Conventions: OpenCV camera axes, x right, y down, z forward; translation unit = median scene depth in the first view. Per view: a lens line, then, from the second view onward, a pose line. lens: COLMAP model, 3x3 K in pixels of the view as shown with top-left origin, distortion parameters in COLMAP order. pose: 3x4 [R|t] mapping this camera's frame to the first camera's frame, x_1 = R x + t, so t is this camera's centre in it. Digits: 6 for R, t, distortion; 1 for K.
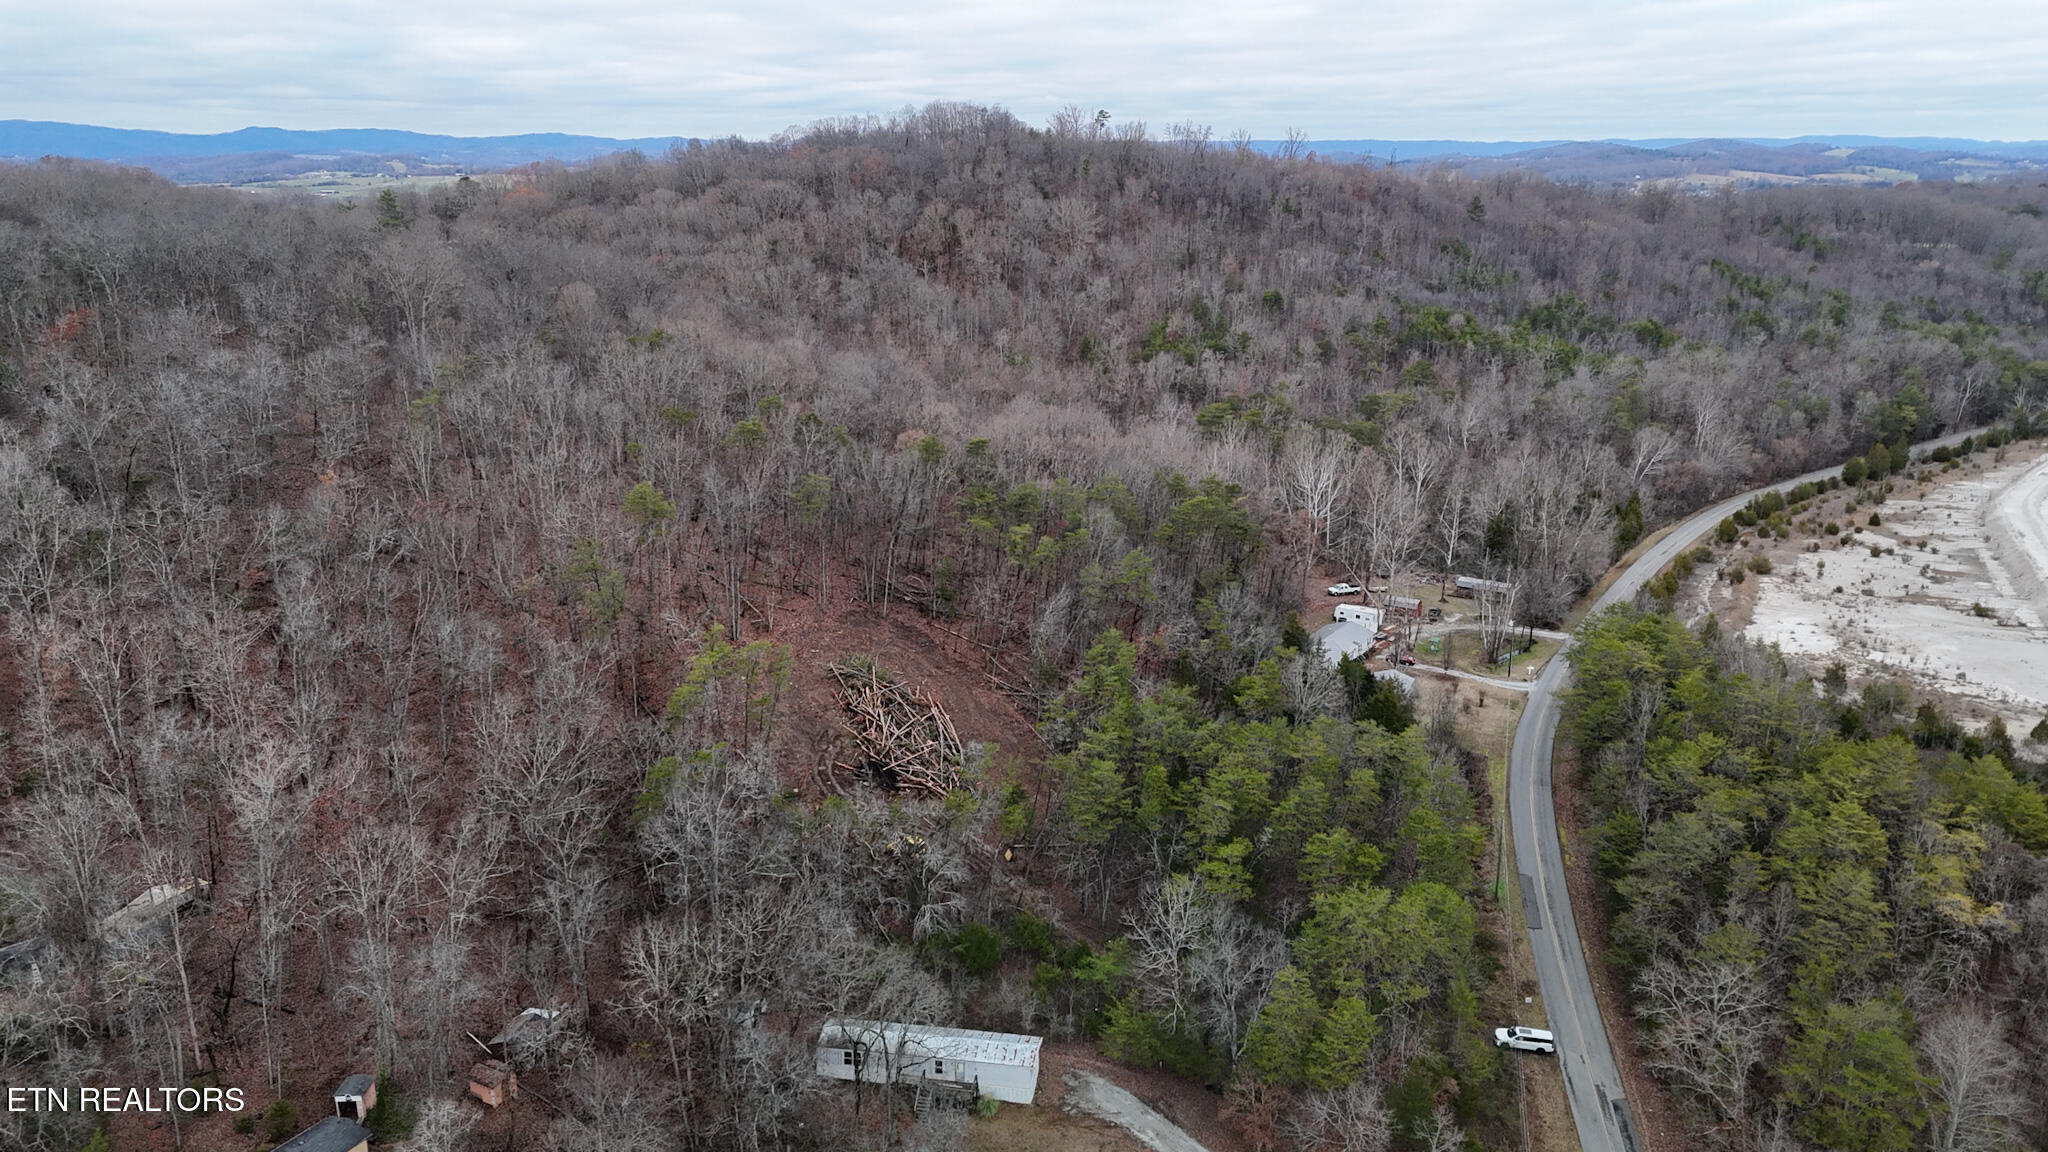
lens RADIAL K [[1505.3, 0, 1024.0], [0, 1505.3, 576.0], [0, 0, 1]] dist [0.083360, -0.066080]
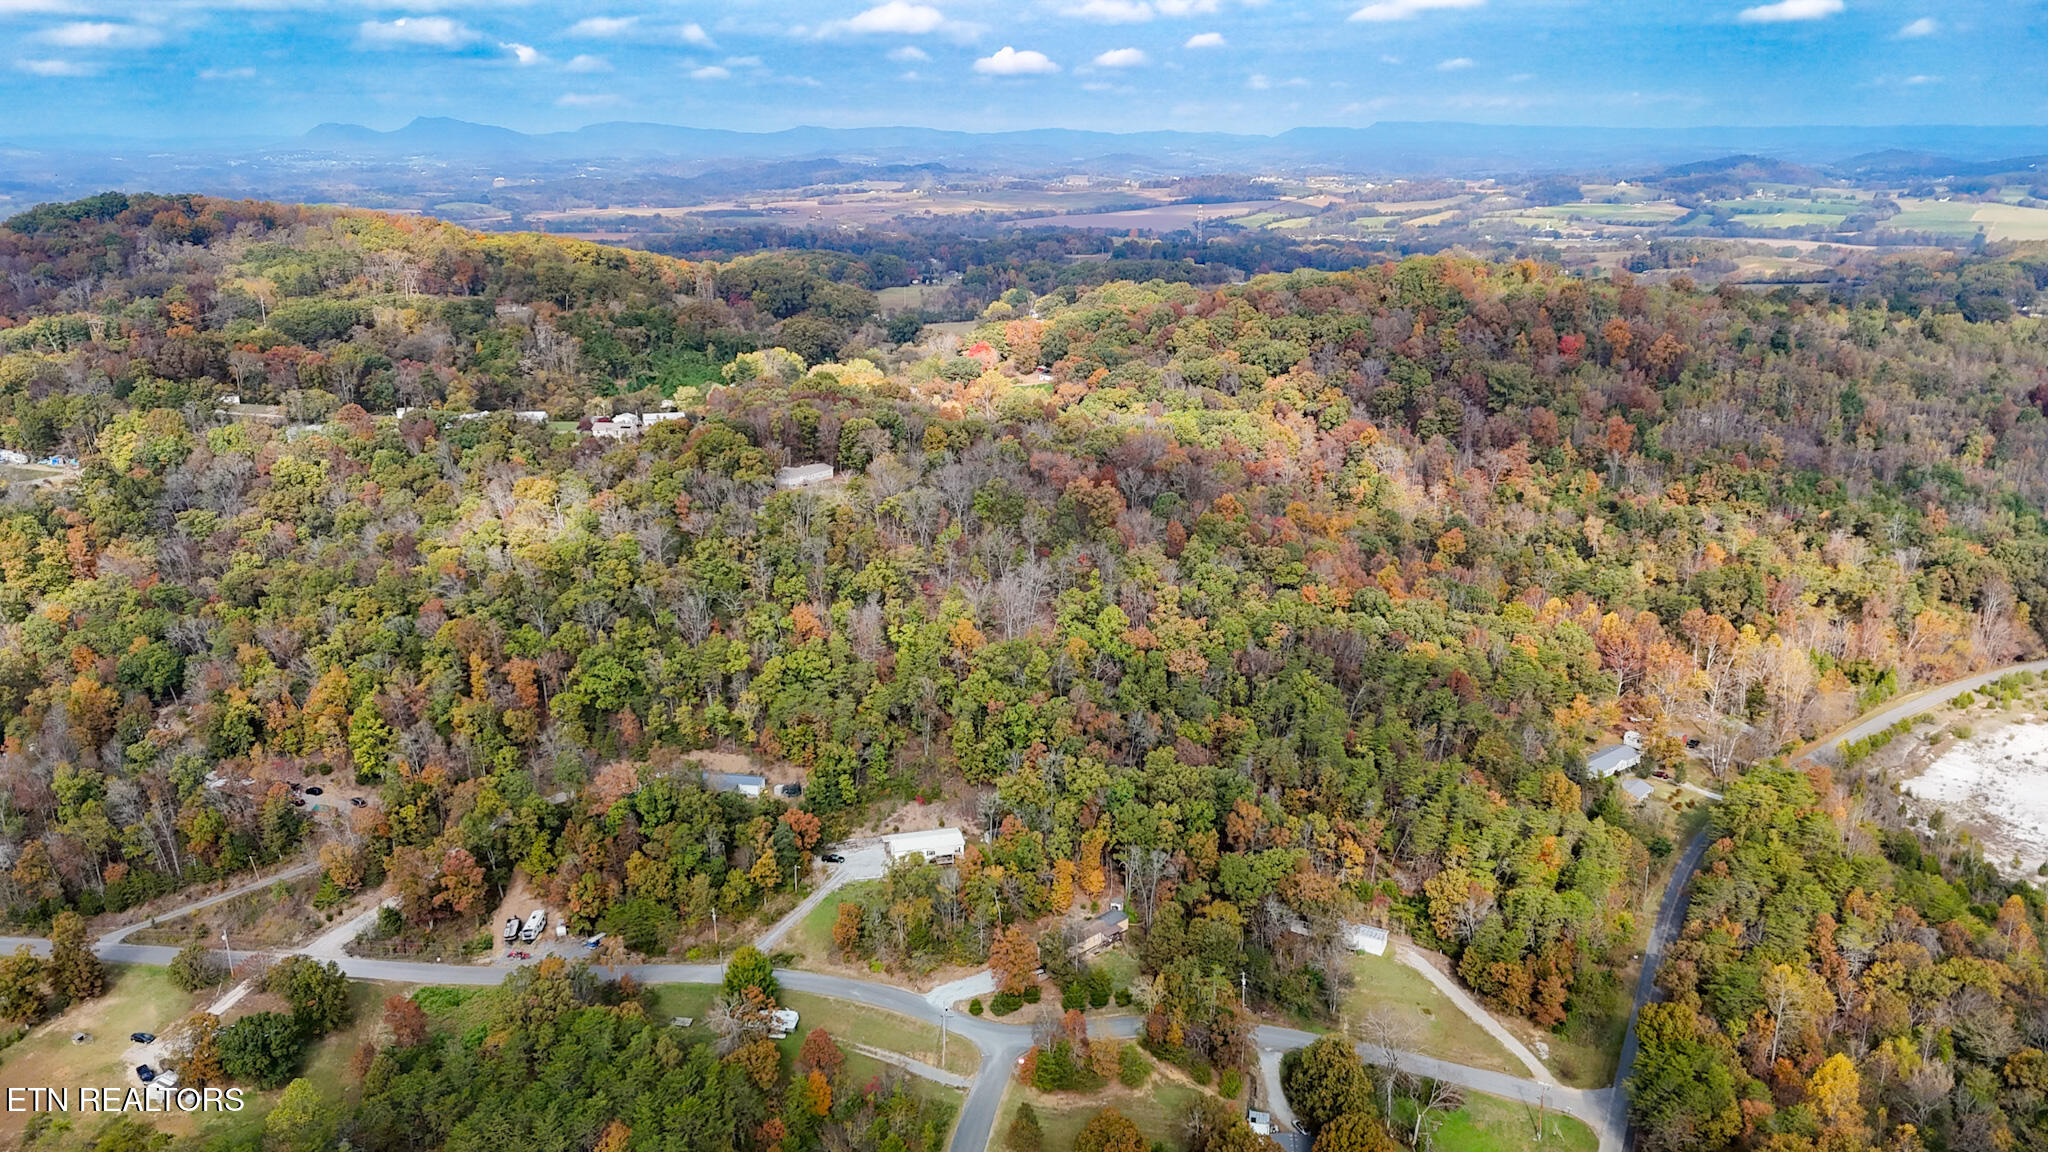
lens RADIAL K [[1501.0, 0, 1021.5], [0, 1501.0, 574.7], [0, 0, 1]] dist [0.088878, -0.089036]
pose [[0.952025, 0.083391, -0.294439, 0.053981], [-0.081169, 0.996504, 0.019783, -0.115710], [0.295059, 0.005065, 0.955465, -0.663581]]
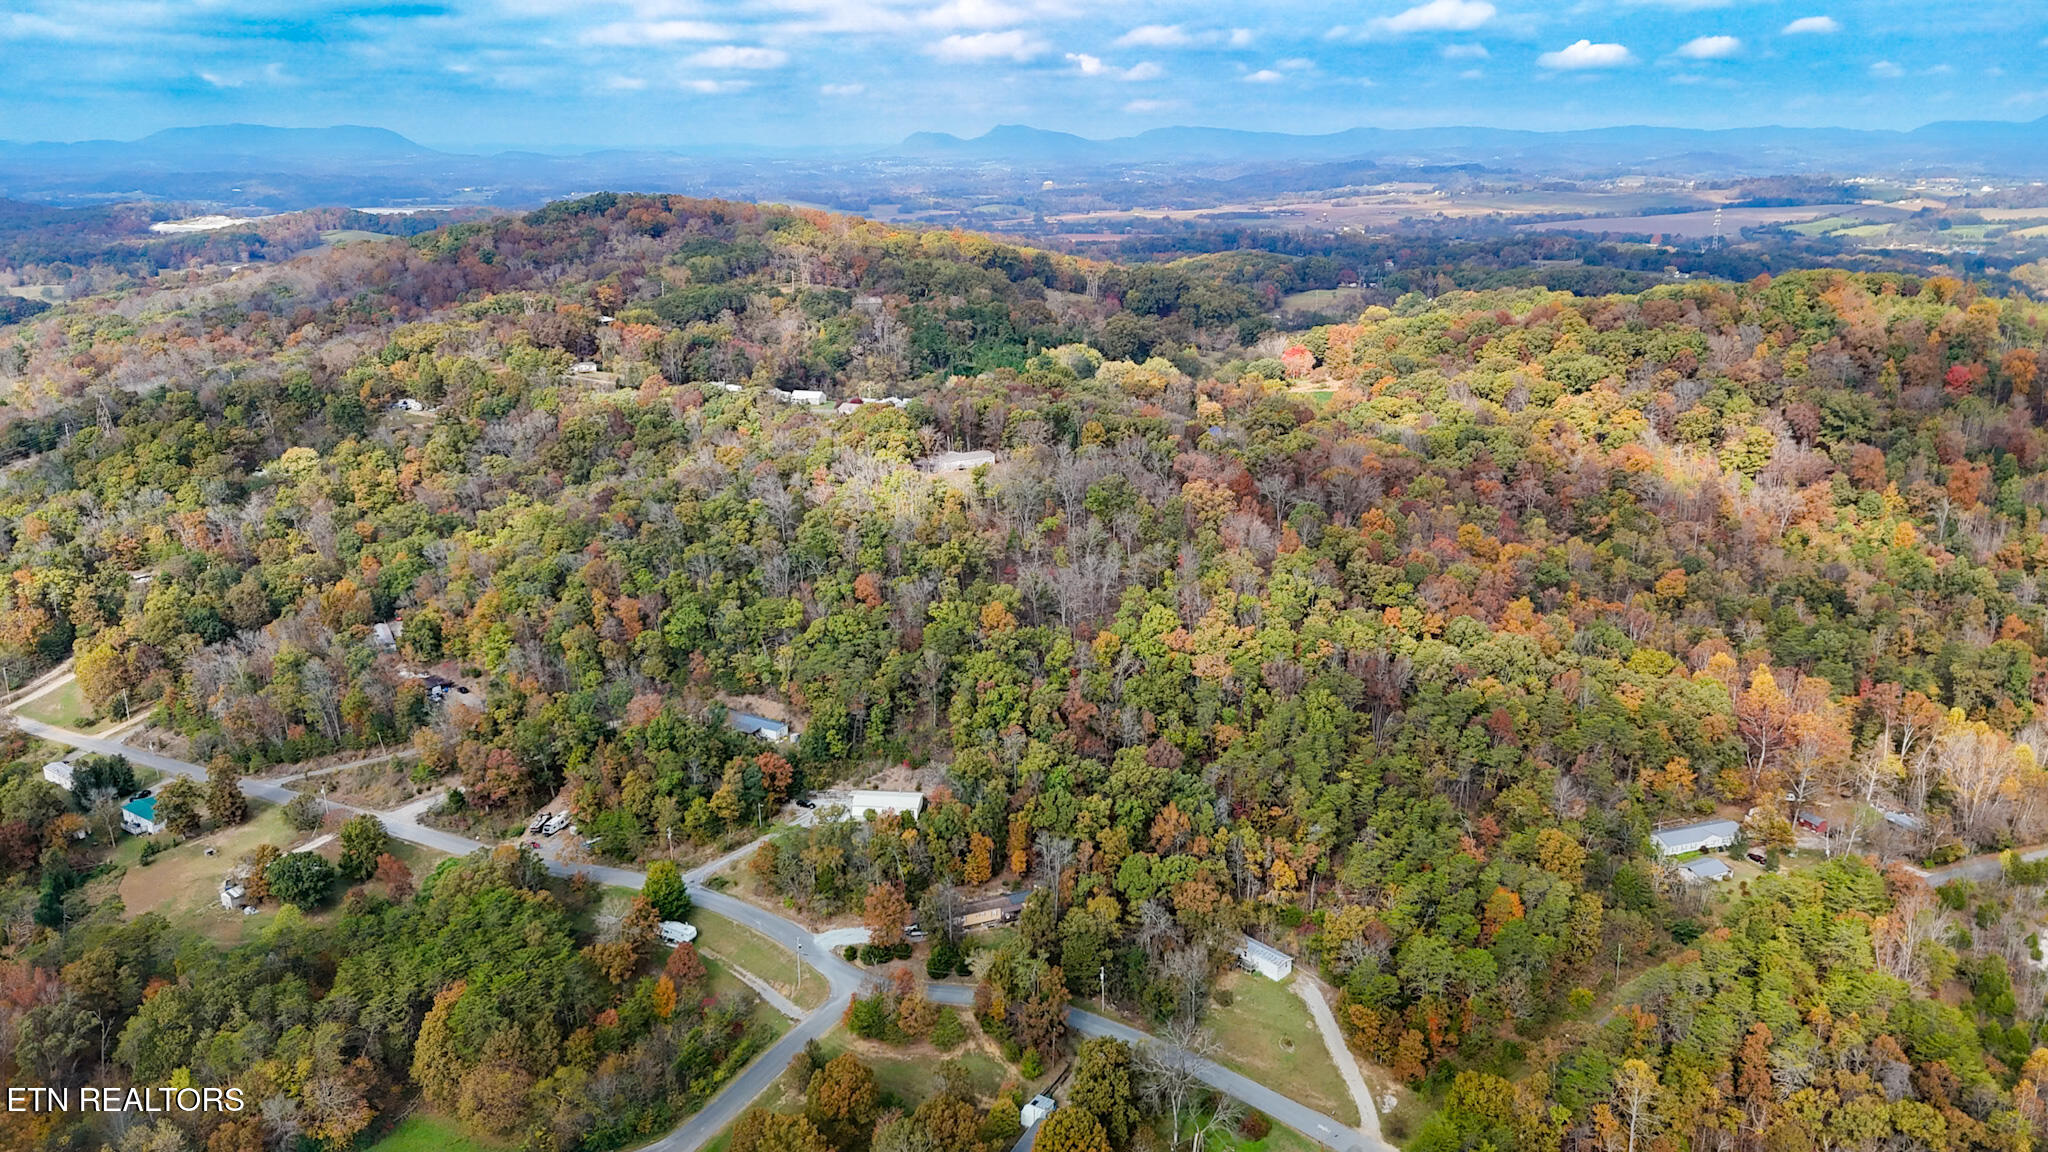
lens RADIAL K [[1501.0, 0, 1021.5], [0, 1501.0, 574.7], [0, 0, 1]] dist [0.088878, -0.089036]
pose [[0.787104, 0.166333, -0.593970, 0.443032], [-0.162657, 0.984842, 0.060245, -0.156784], [0.594987, 0.049194, 0.802228, -0.513595]]
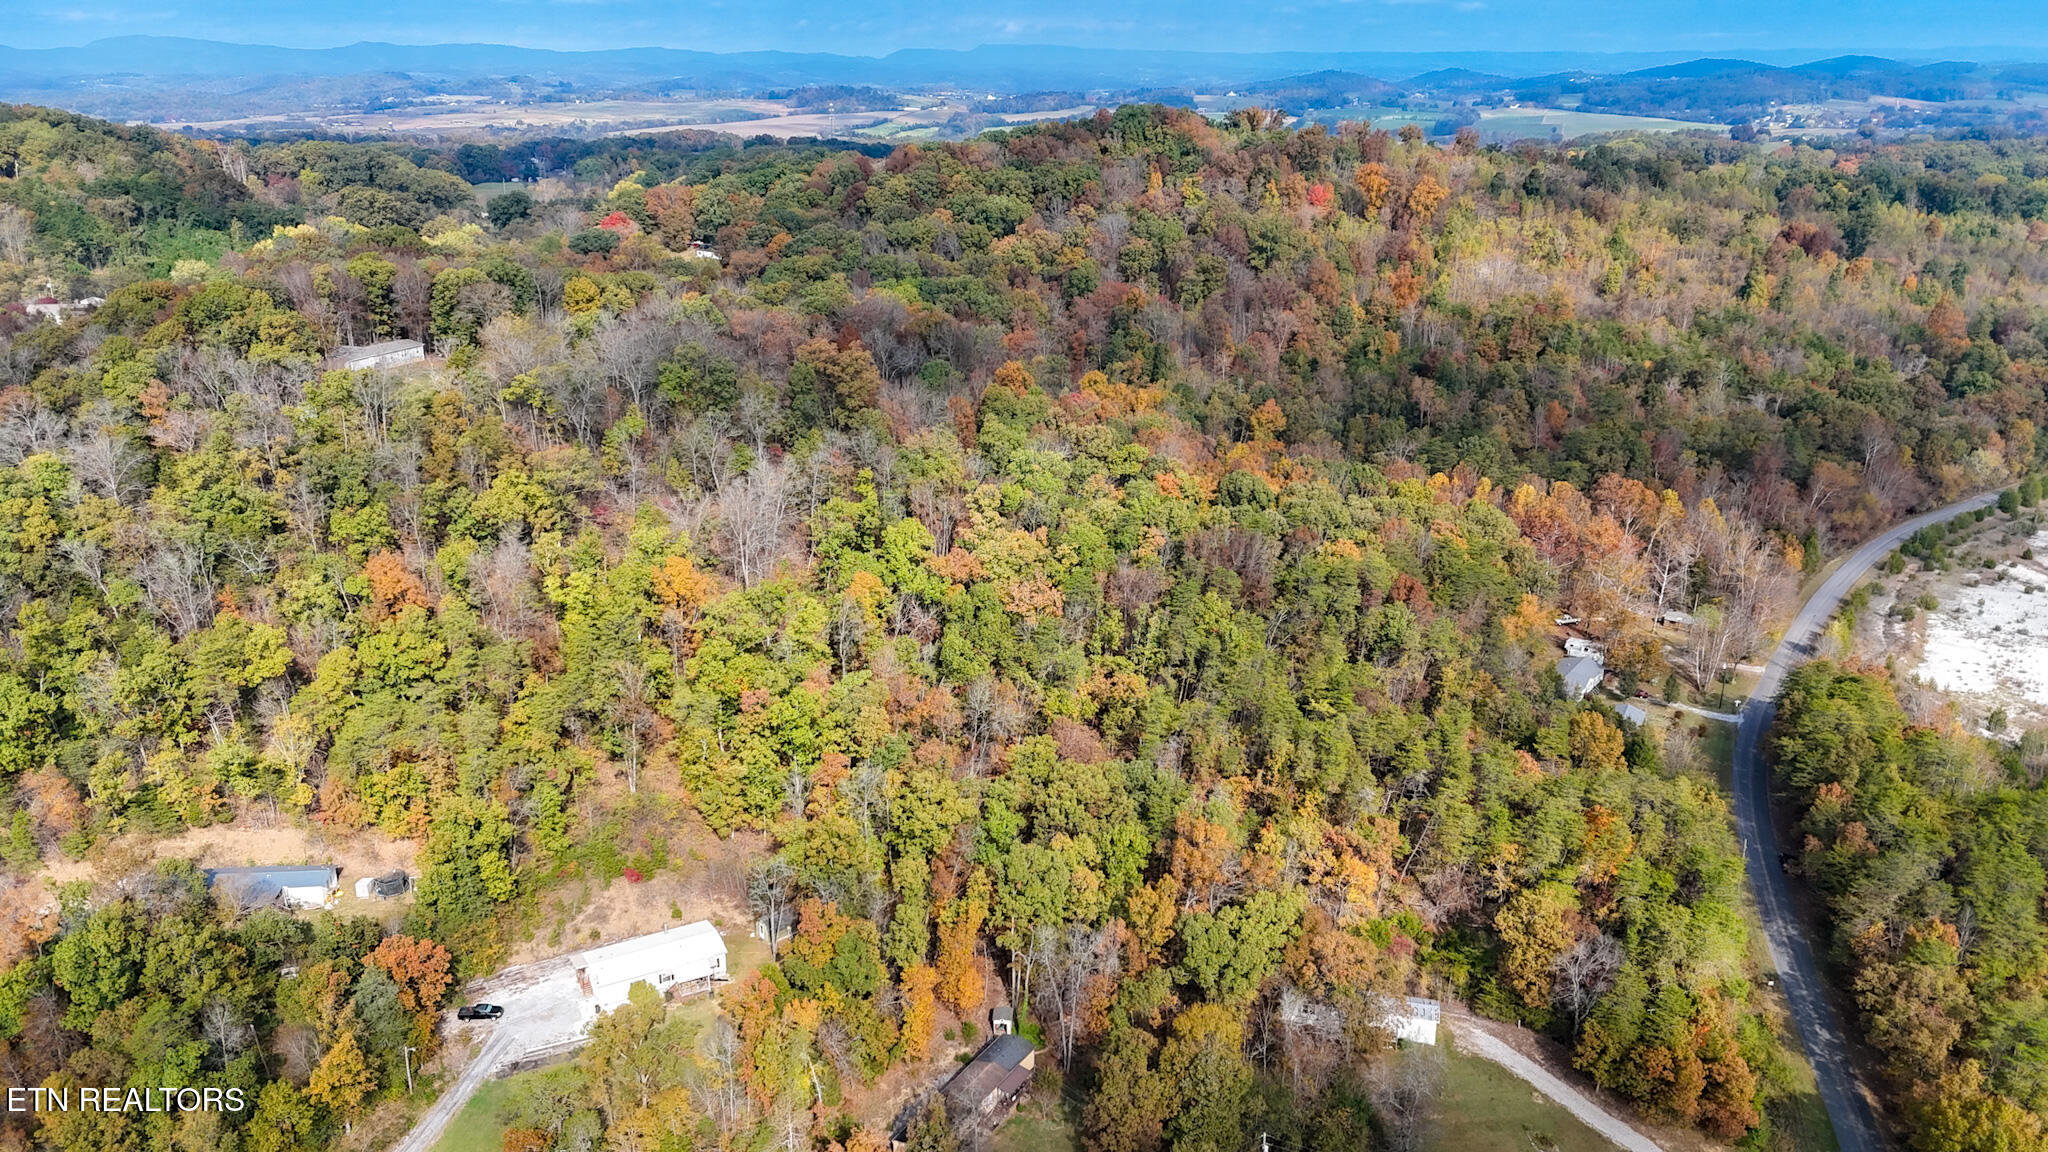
lens RADIAL K [[1501.0, 0, 1021.5], [0, 1501.0, 574.7], [0, 0, 1]] dist [0.088878, -0.089036]
pose [[0.998028, 0.018170, -0.060081, -0.143991], [-0.014998, 0.998491, 0.052819, -0.082292], [0.060950, -0.051813, 0.996795, -0.213917]]
